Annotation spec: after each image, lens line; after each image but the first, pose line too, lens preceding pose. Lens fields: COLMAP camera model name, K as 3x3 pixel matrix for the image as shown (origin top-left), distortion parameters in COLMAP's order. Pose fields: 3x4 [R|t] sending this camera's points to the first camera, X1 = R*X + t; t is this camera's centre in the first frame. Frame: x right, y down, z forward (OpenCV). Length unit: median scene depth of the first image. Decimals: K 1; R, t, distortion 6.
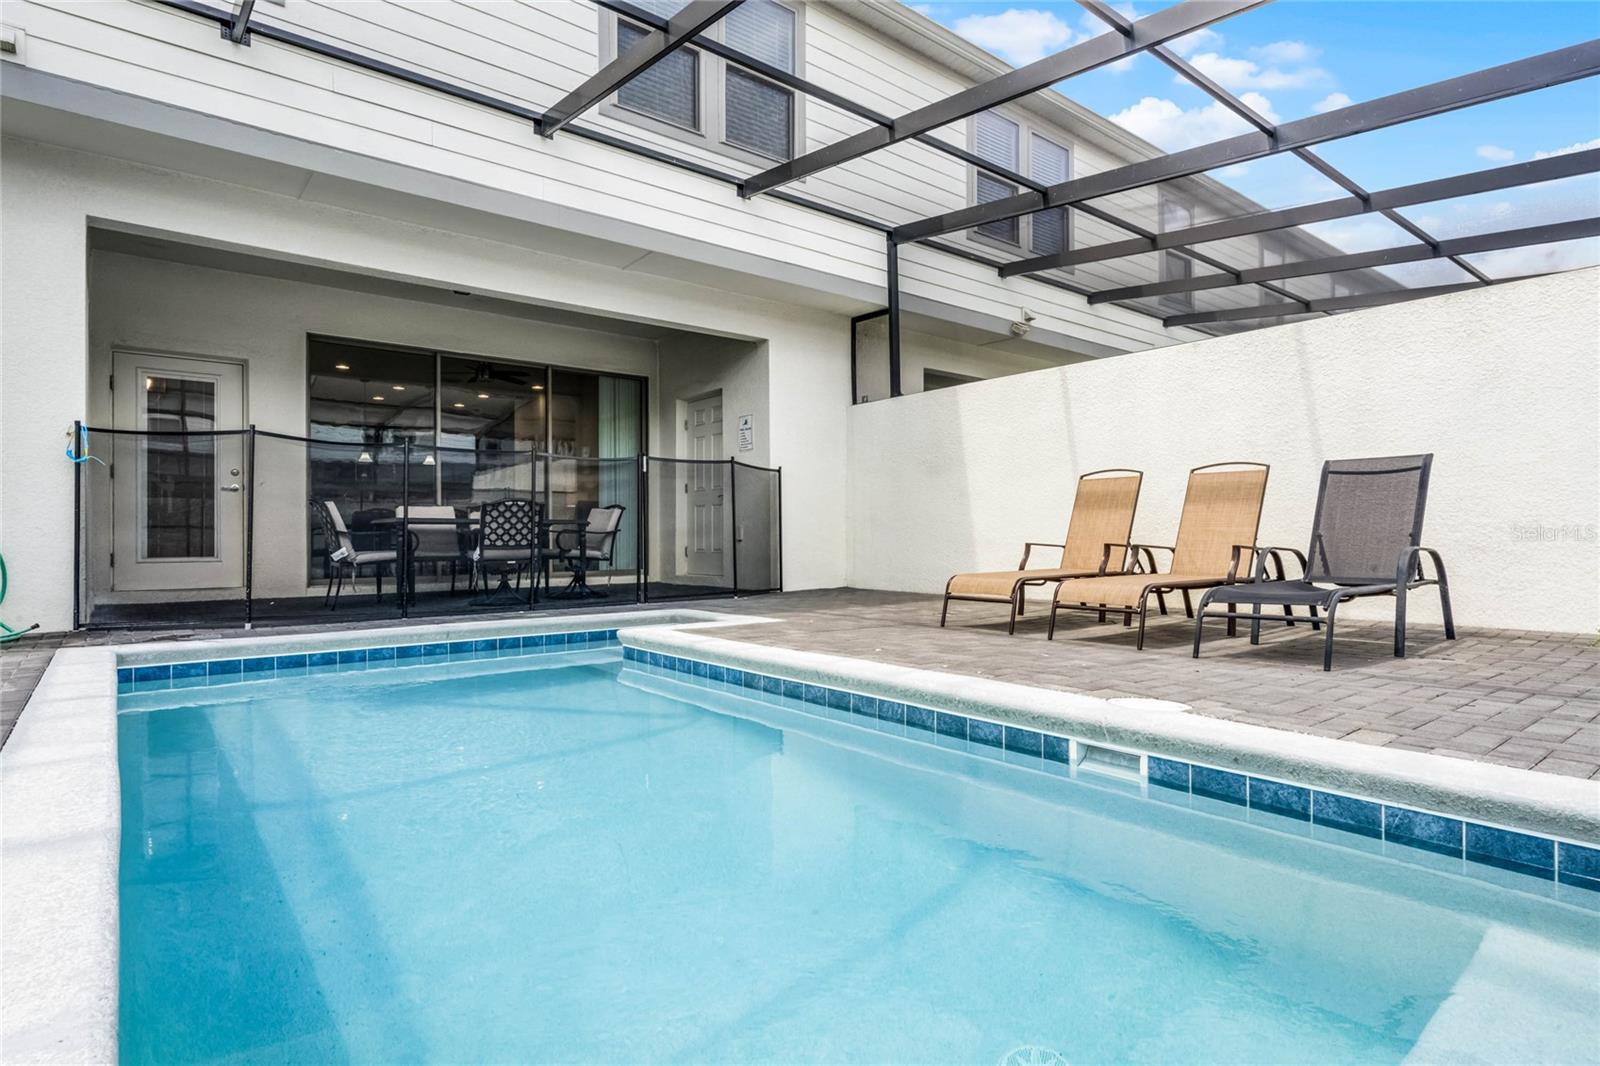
lens RADIAL K [[857.8, 0, 792.9], [0, 857.8, 521.5], [0, 0, 1]] dist [0.017394, 0.000581]
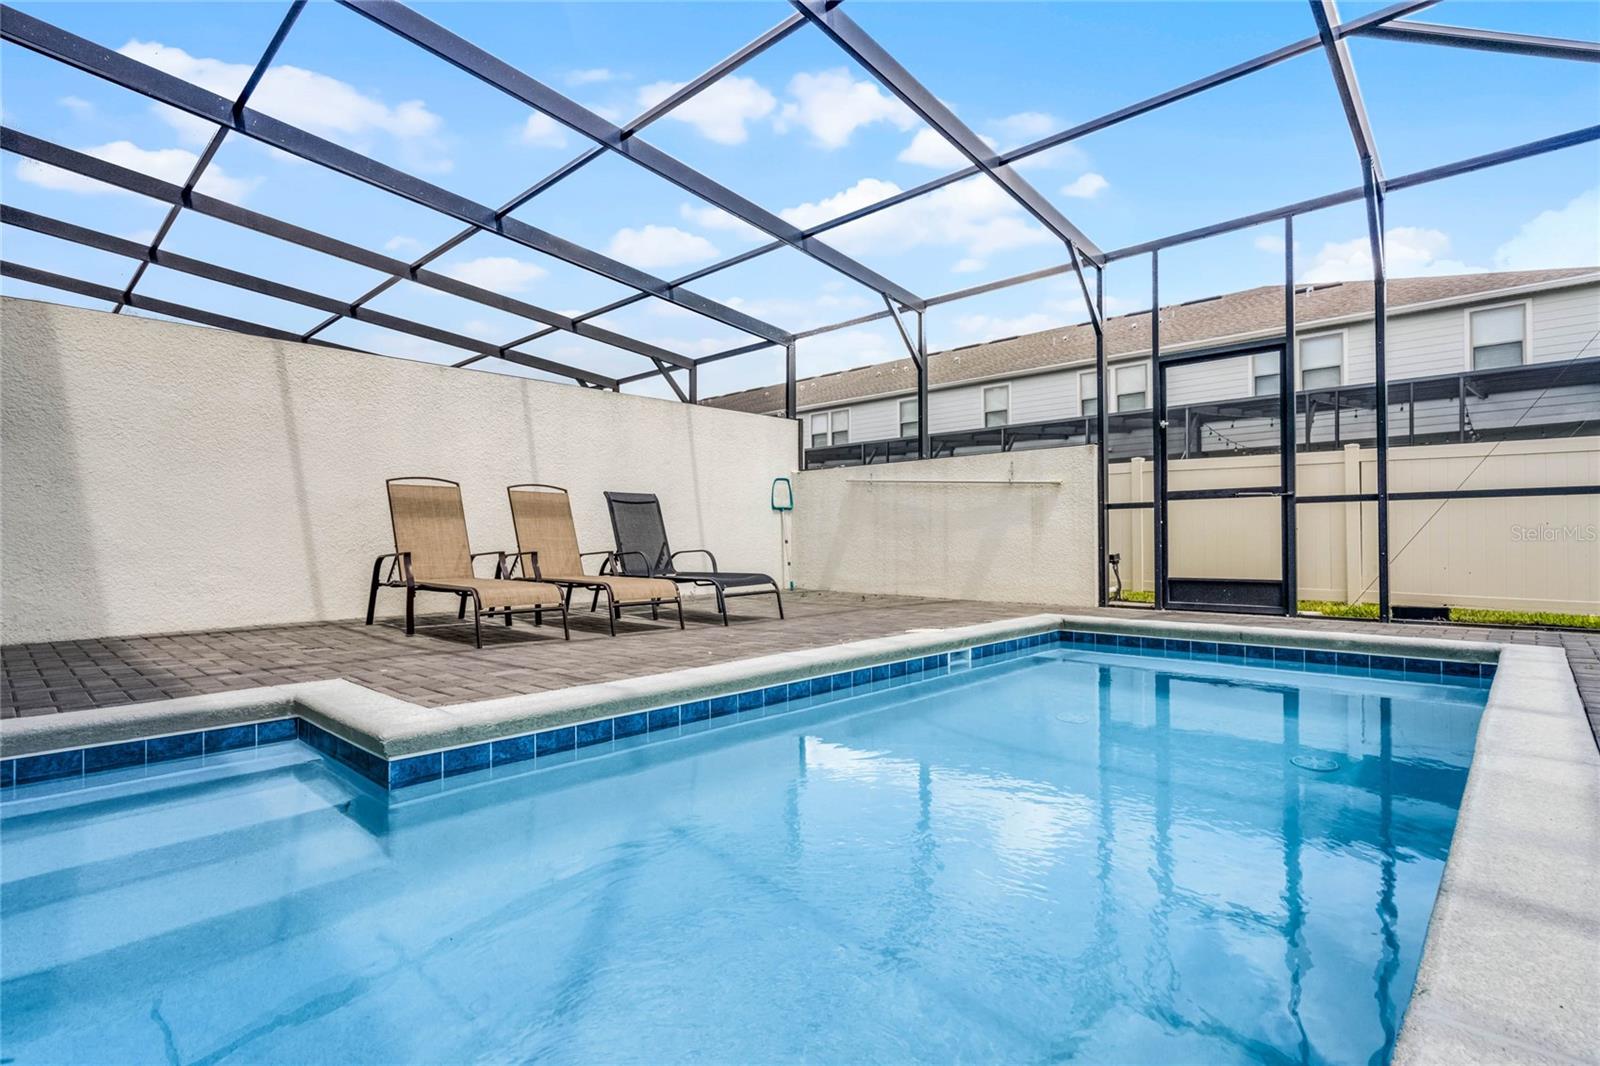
lens RADIAL K [[774.4, 0, 795.4], [0, 774.4, 540.7], [0, 0, 1]] dist [-0.012417, 0.001954]
pose [[-0.147122, 0.002431, 0.989115, -0.891022], [-0.016271, 0.999856, -0.004877, 0.016742], [-0.988984, -0.016811, -0.147062, 1.089737]]
